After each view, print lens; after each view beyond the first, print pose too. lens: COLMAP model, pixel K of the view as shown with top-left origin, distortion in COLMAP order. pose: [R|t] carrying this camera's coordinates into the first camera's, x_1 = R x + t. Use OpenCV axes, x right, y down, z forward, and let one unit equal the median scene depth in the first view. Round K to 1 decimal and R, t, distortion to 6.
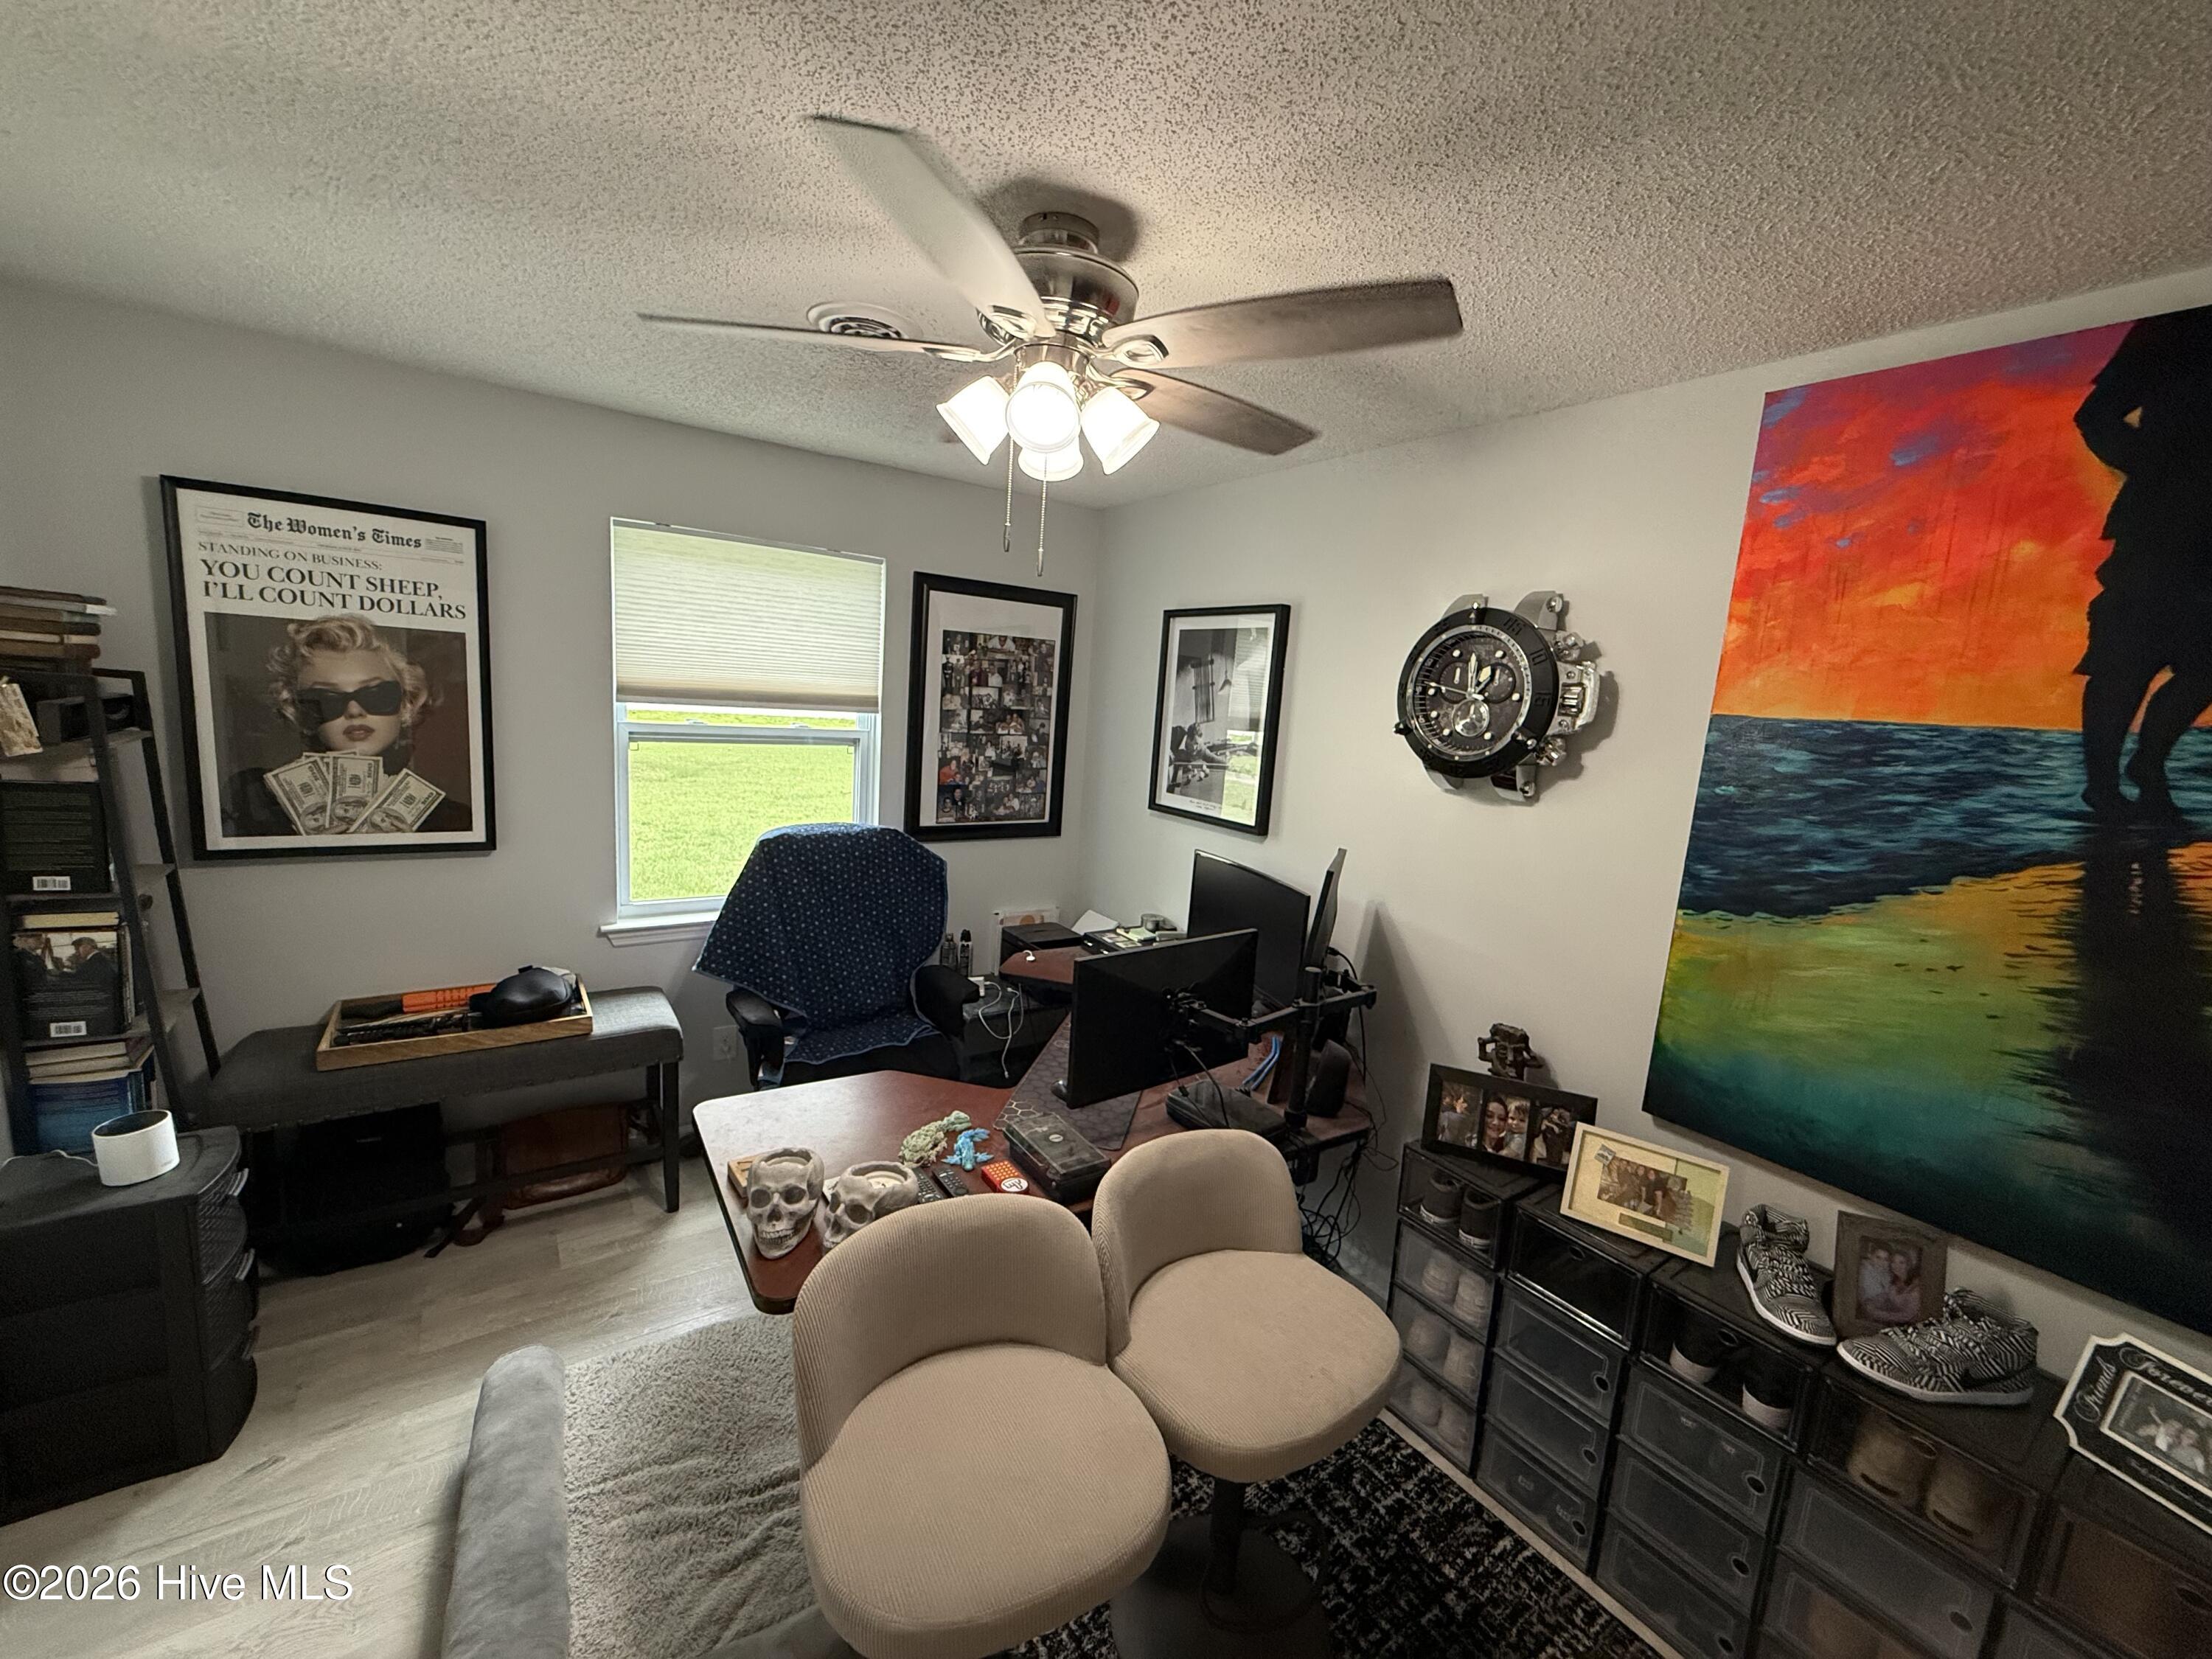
lens RADIAL K [[880.8, 0, 1108.6], [0, 880.8, 827.0], [0, 0, 1]] dist [-0.002725, -0.000294]
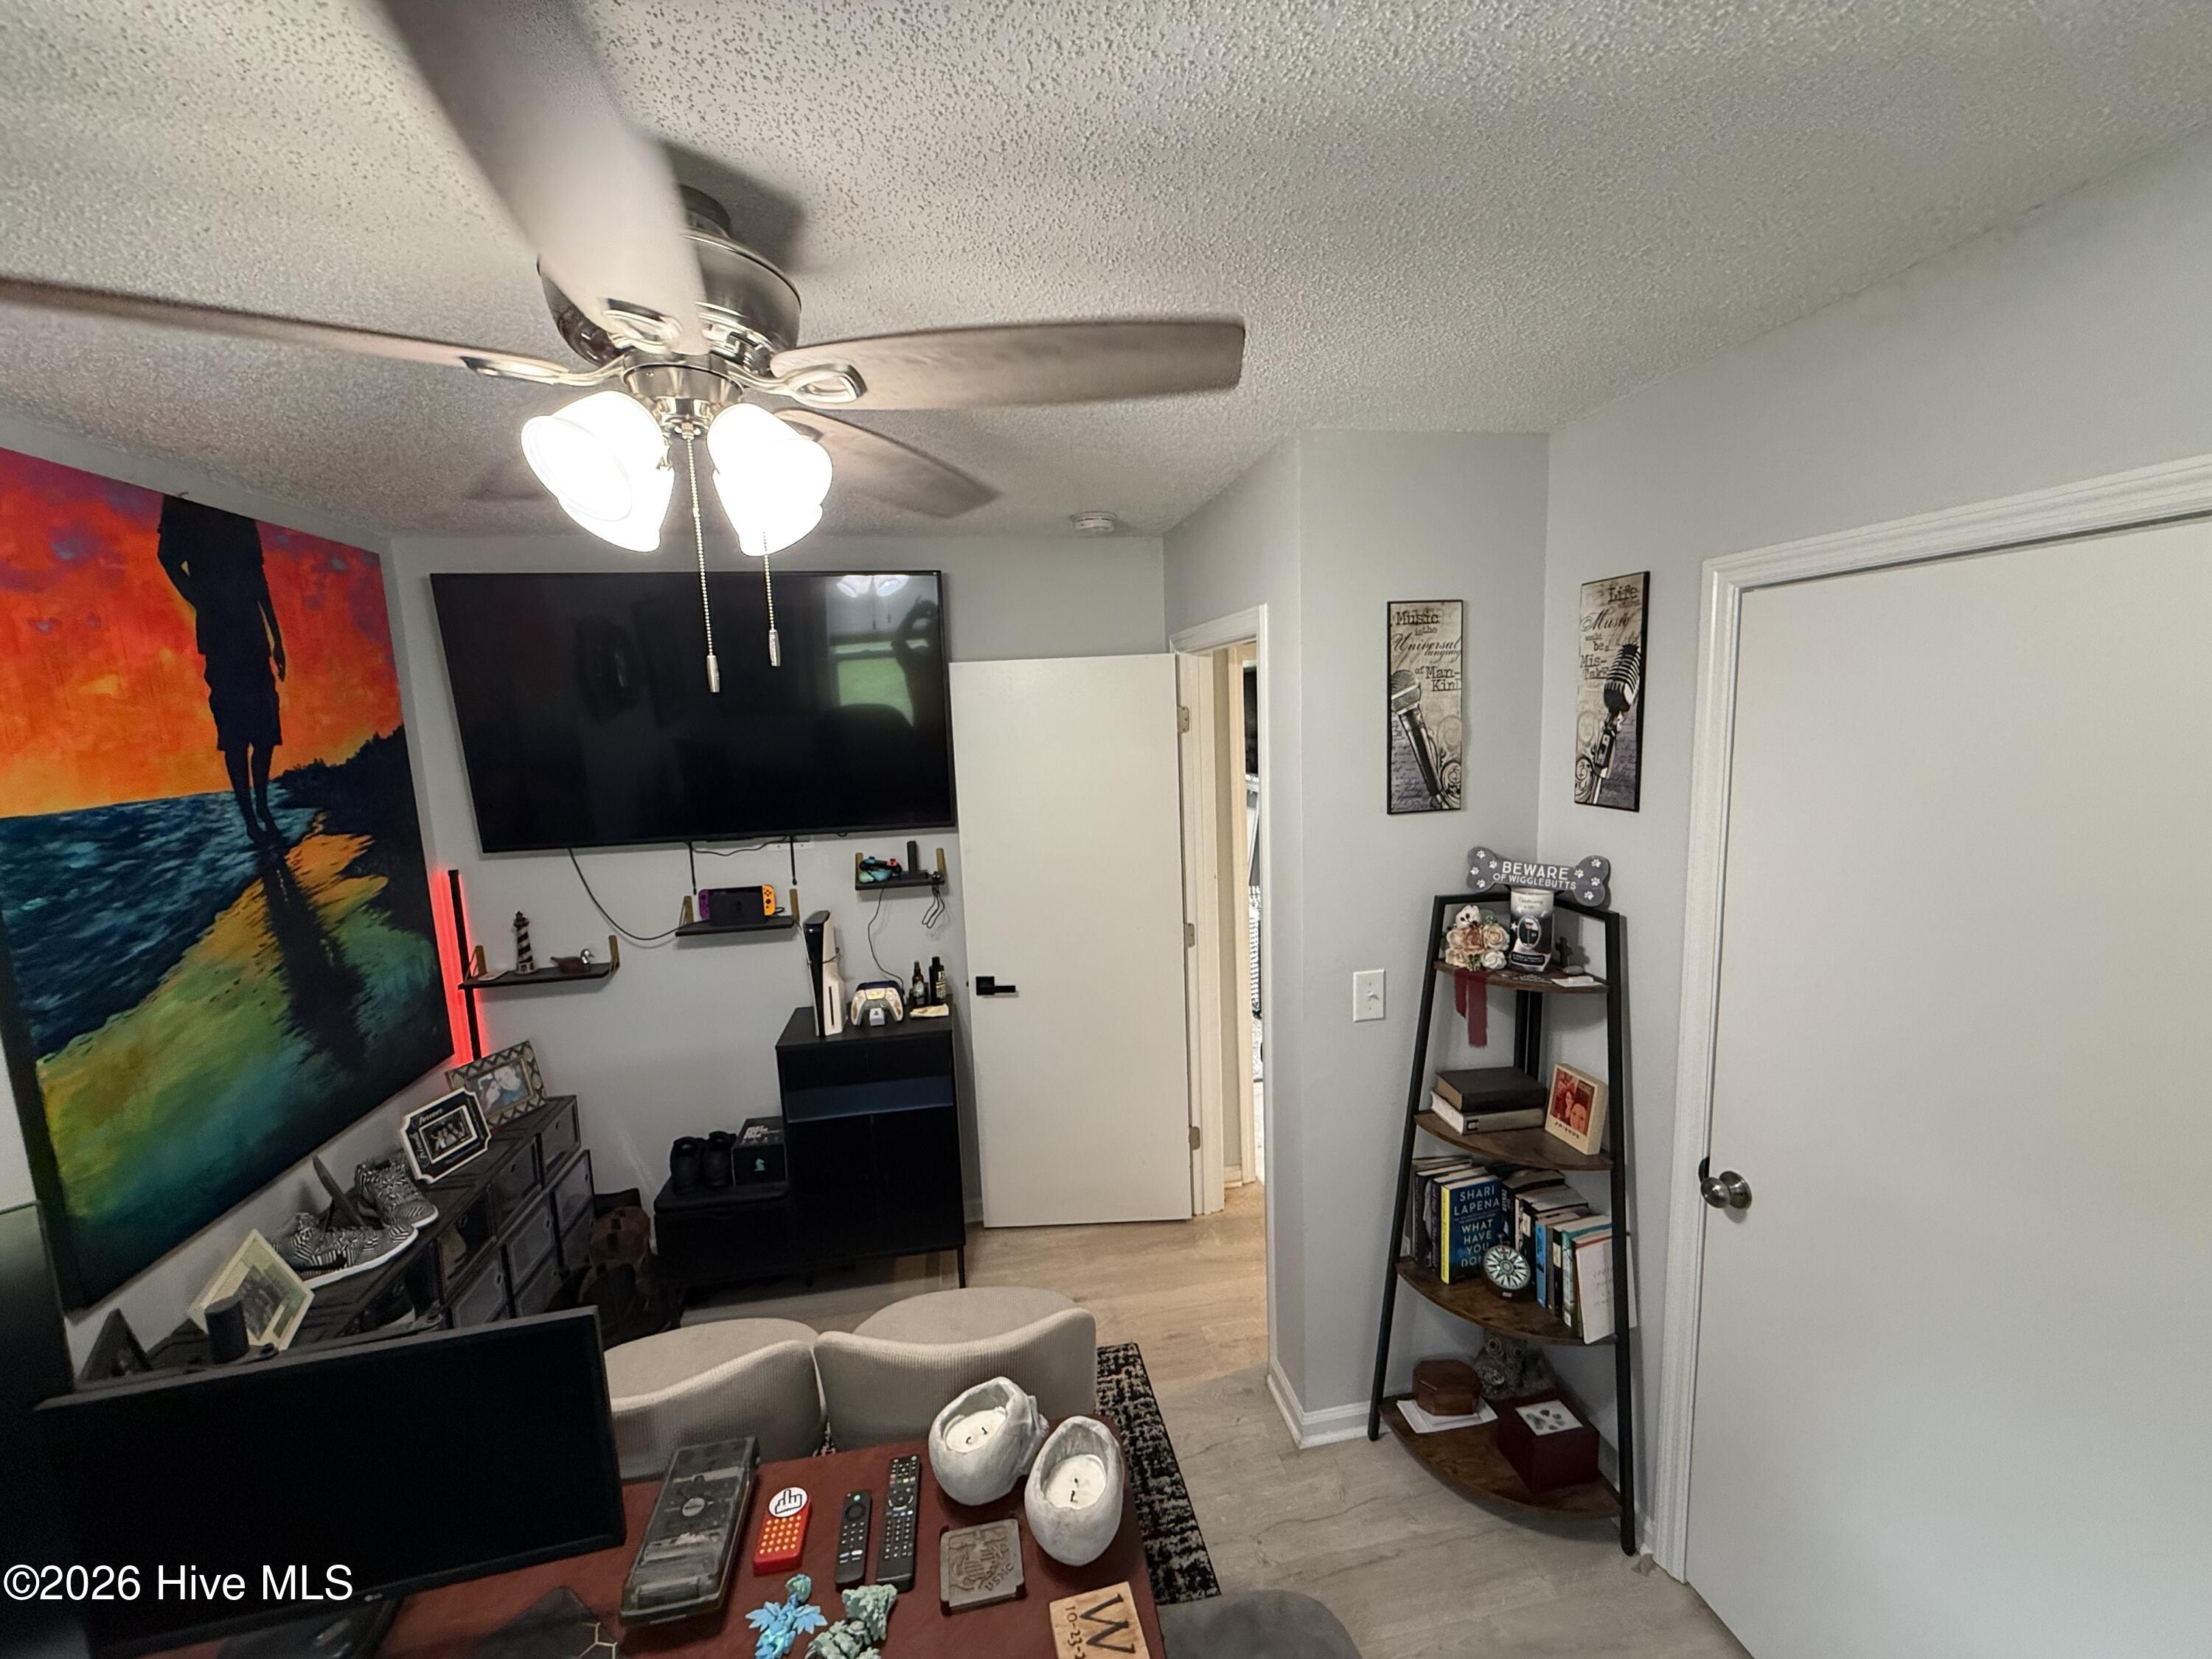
lens RADIAL K [[880.8, 0, 1105.0], [0, 880.8, 825.8], [0, 0, 1]] dist [-0.002725, -0.000294]
pose [[-0.911866, -0.085556, 0.401472, -0.687044], [0.041222, 0.954008, 0.296932, -0.391763], [-0.408412, 0.287312, -0.866401, 1.575823]]
